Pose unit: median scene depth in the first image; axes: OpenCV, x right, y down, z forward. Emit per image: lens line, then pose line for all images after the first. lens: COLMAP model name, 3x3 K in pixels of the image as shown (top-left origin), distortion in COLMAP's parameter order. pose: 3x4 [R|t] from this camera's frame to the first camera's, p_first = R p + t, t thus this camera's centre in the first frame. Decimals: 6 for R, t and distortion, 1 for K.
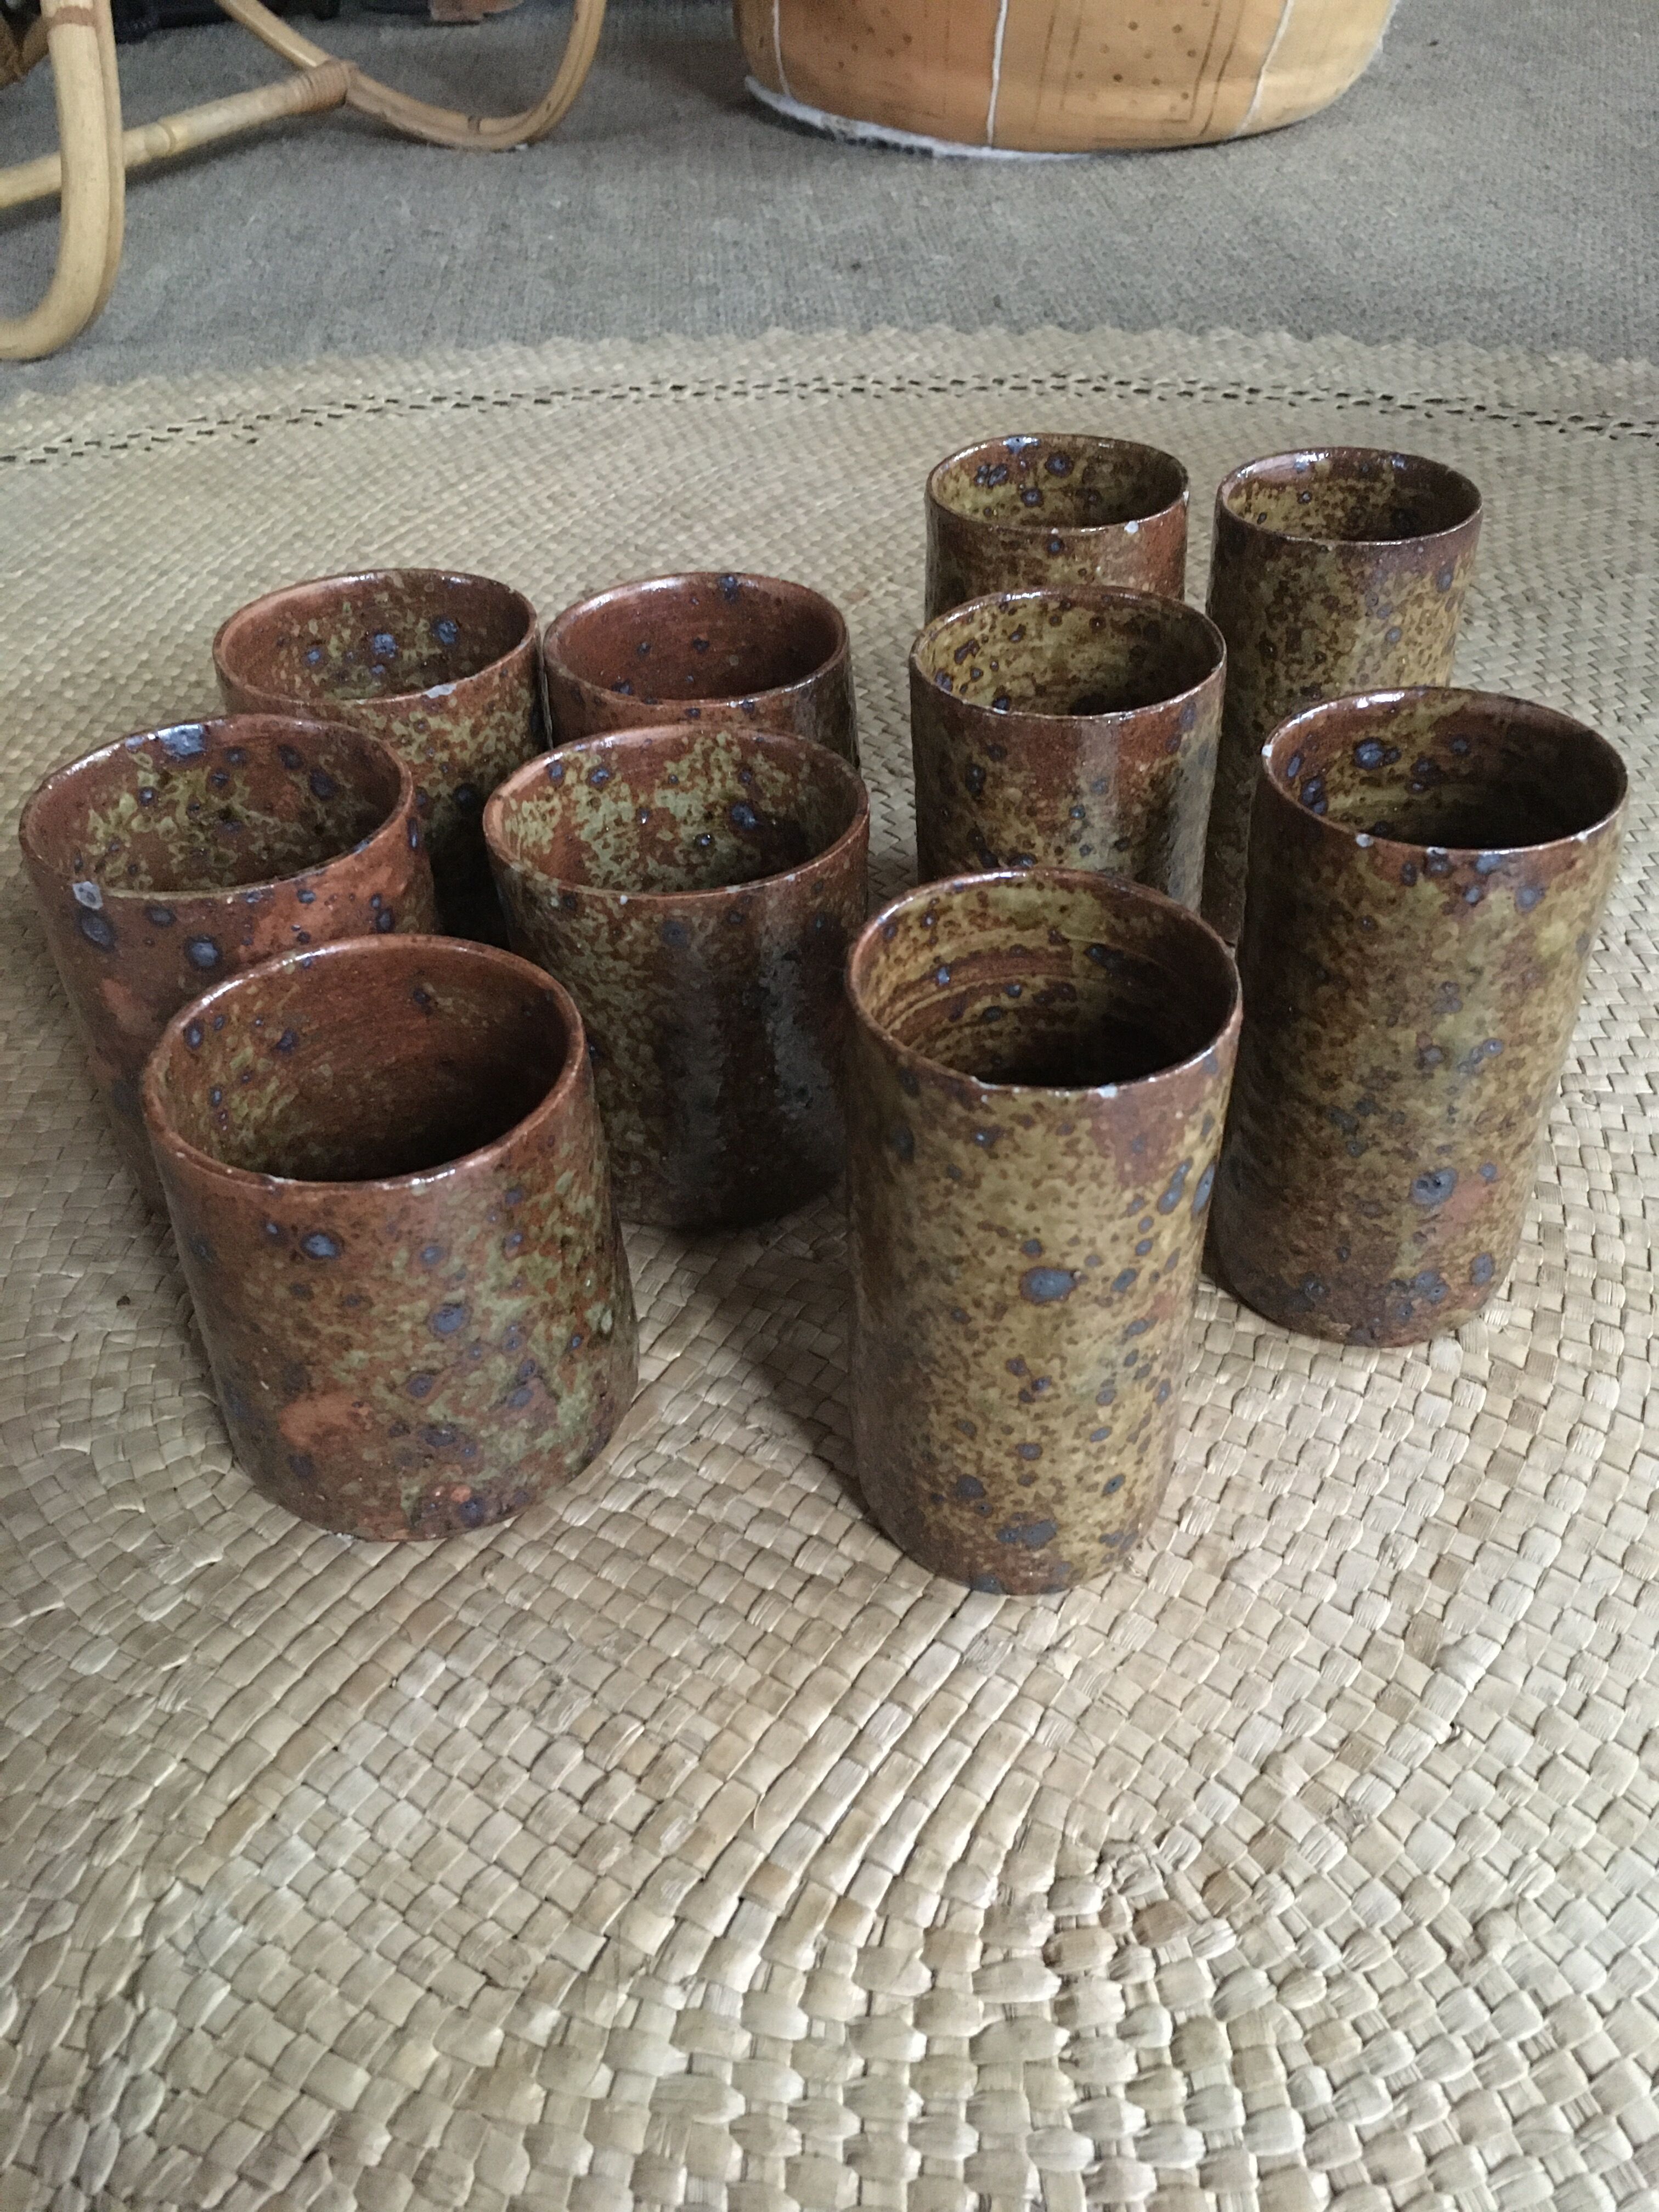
lens RADIAL K [[1902.3, 0, 843.4], [0, 1902.3, 1103.9], [0, 0, 1]] dist [0.083104, -0.129295]
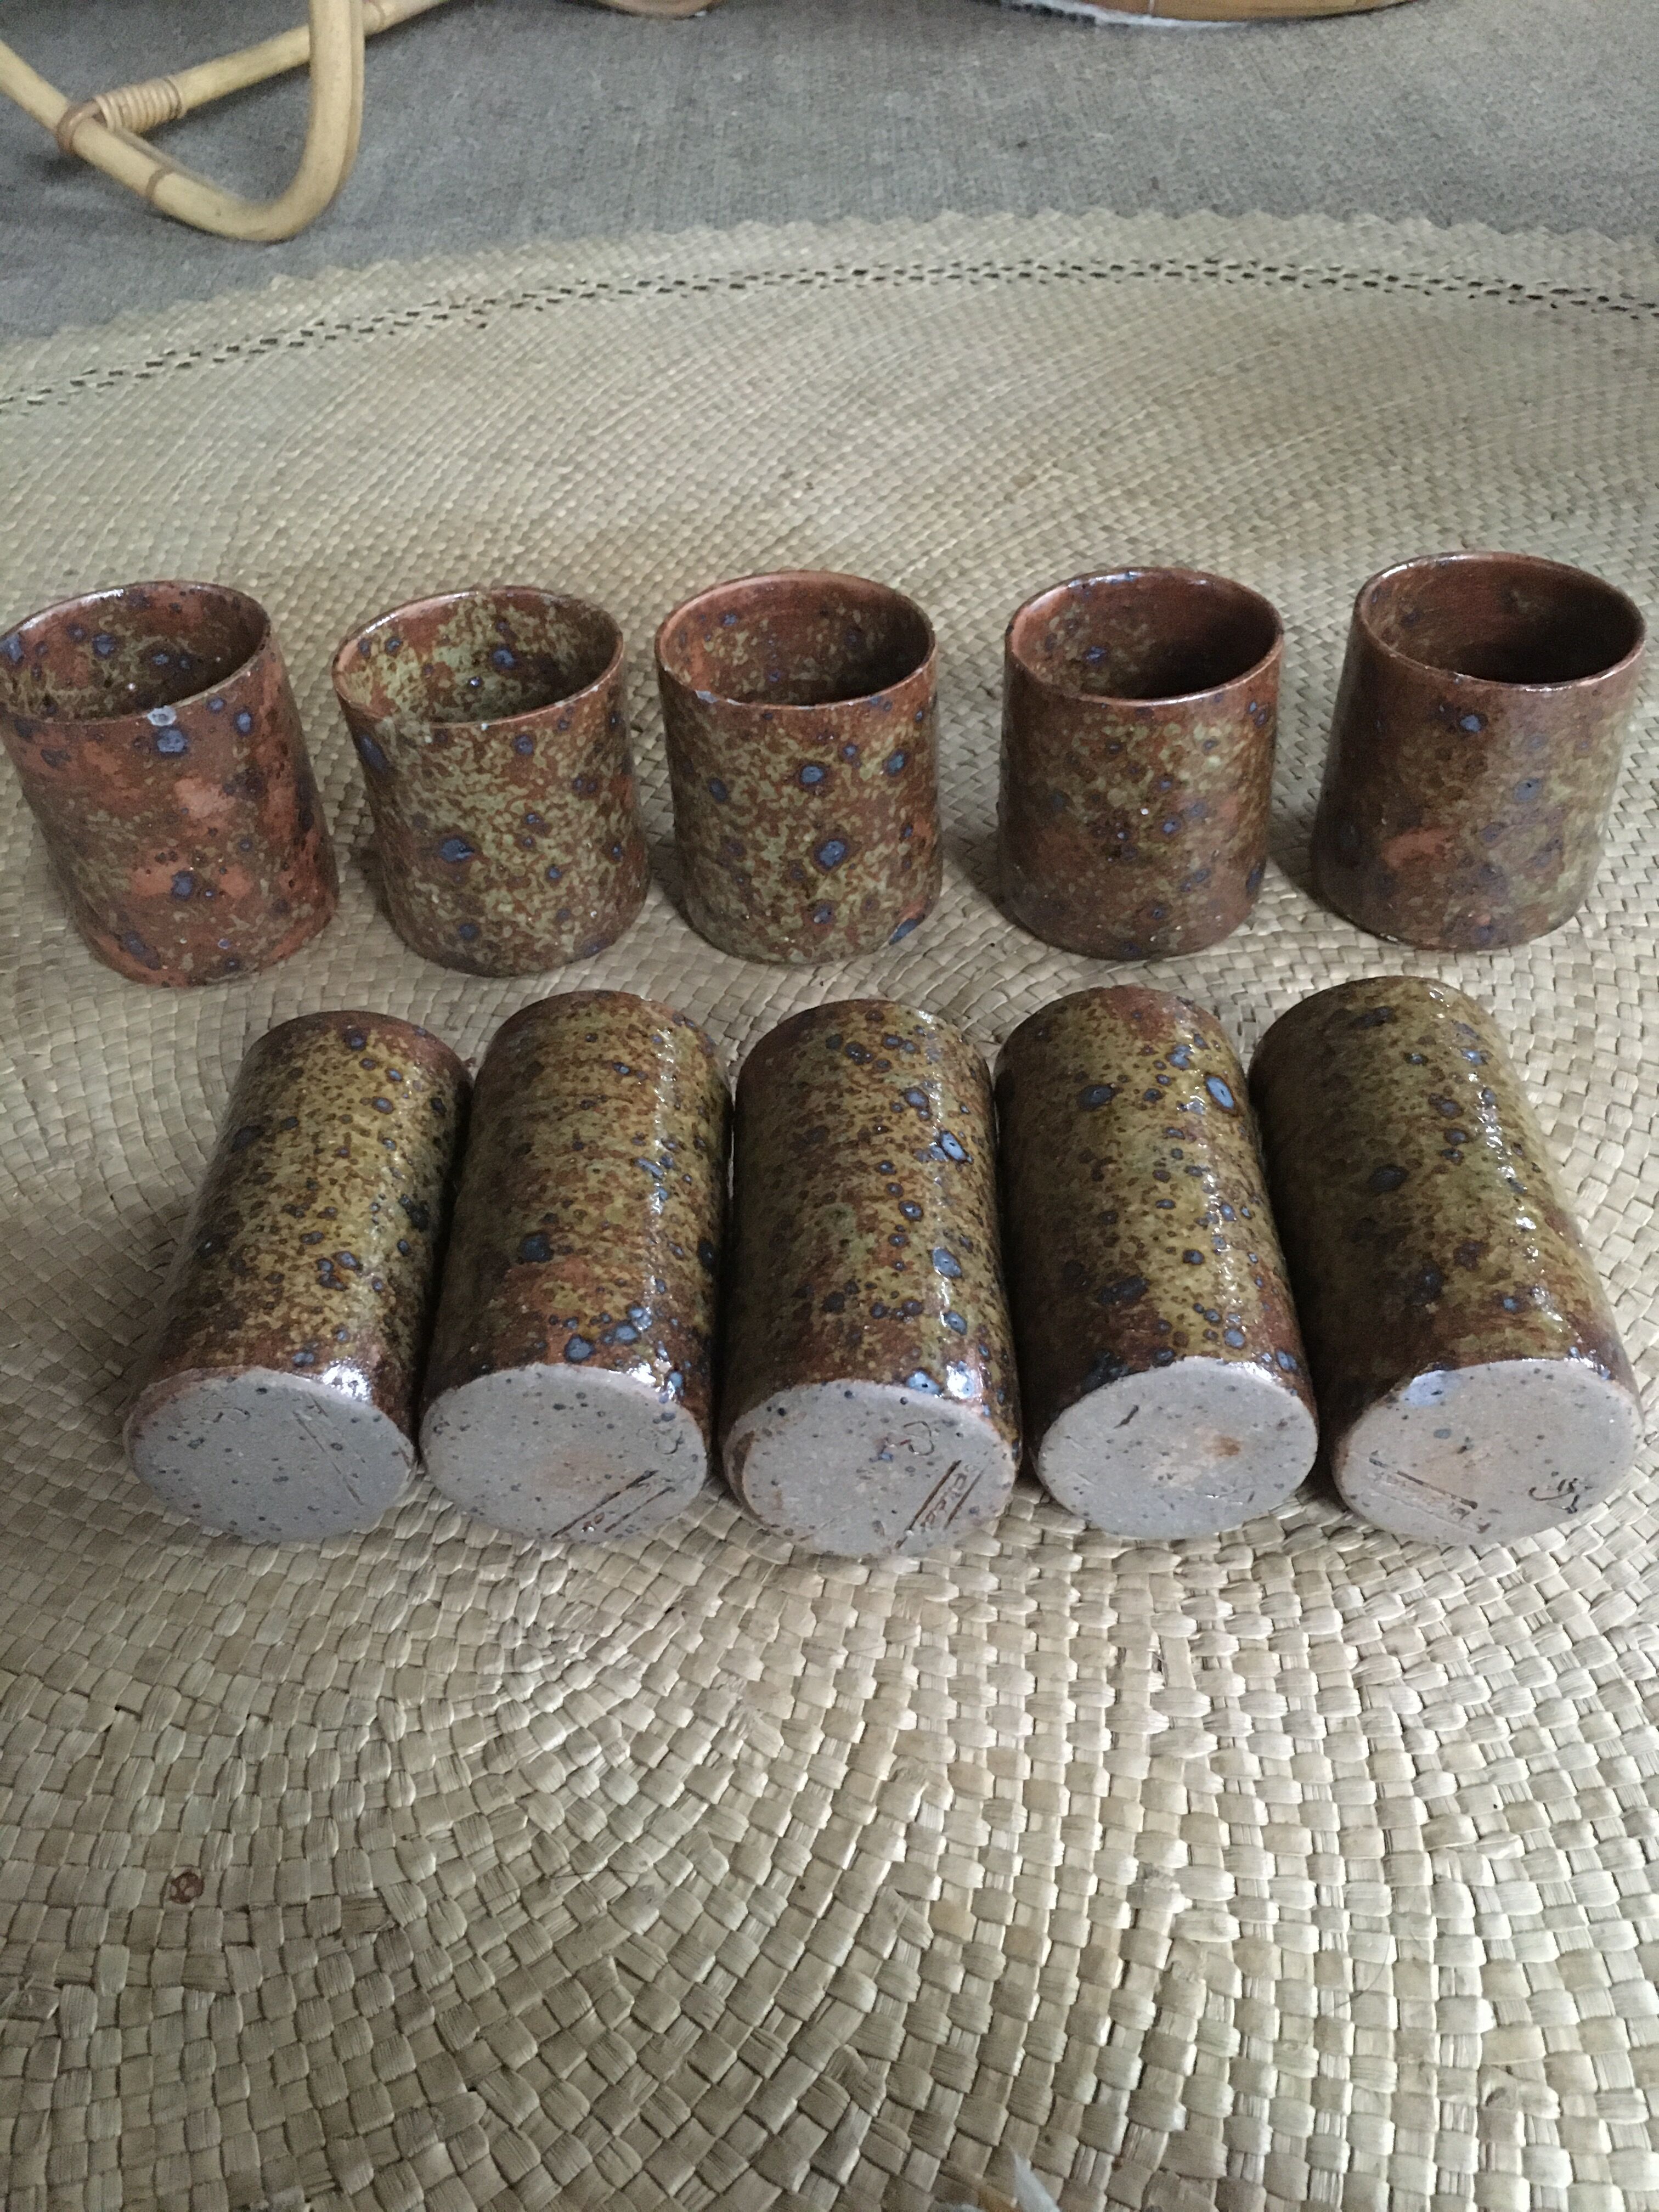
lens RADIAL K [[1902.3, 0, 839.5], [0, 1902.3, 1117.3], [0, 0, 1]] dist [0.083104, -0.129295]
pose [[0.997982, 0.028185, -0.056891, -0.051483], [-0.022987, 0.995672, 0.090048, 0.020170], [0.059183, -0.088558, 0.994311, -0.322470]]
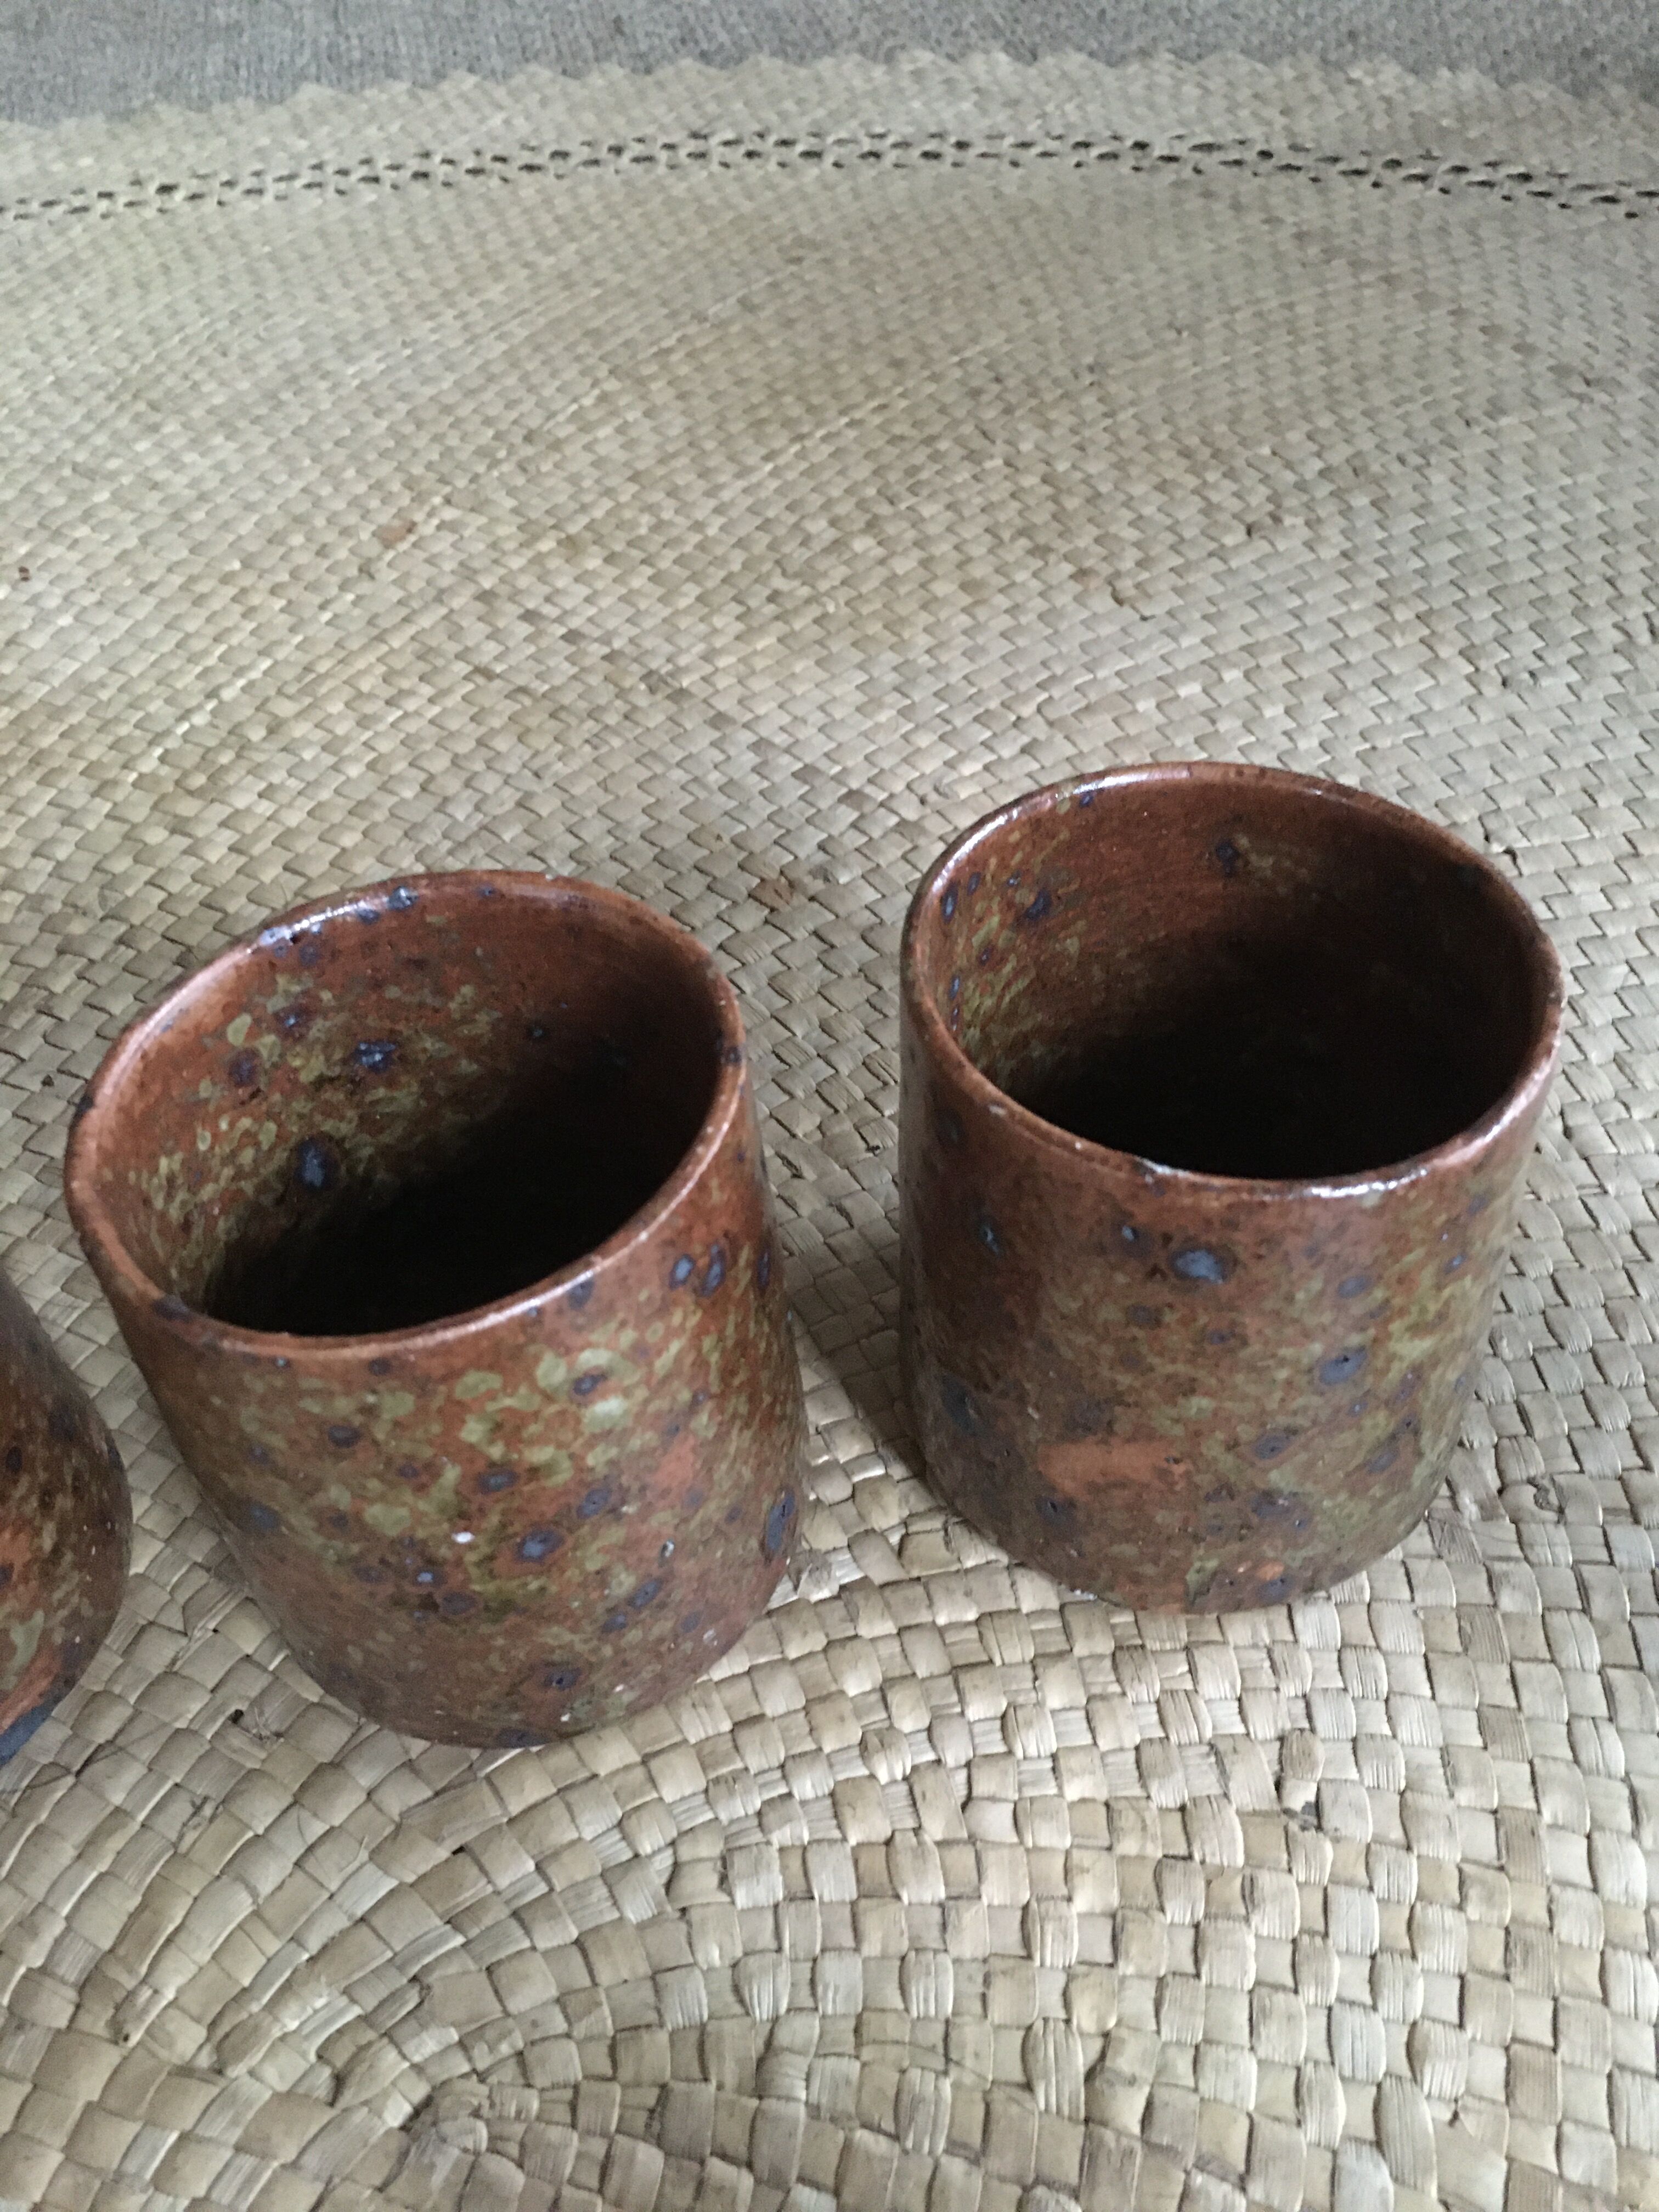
lens RADIAL K [[1902.3, 0, 842.3], [0, 1902.3, 1102.4], [0, 0, 1]] dist [0.083104, -0.129295]
pose [[0.991119, -0.106672, 0.079400, 0.165546], [0.094689, 0.985352, 0.141830, -0.279427], [-0.093367, -0.133052, 0.986702, 0.541393]]
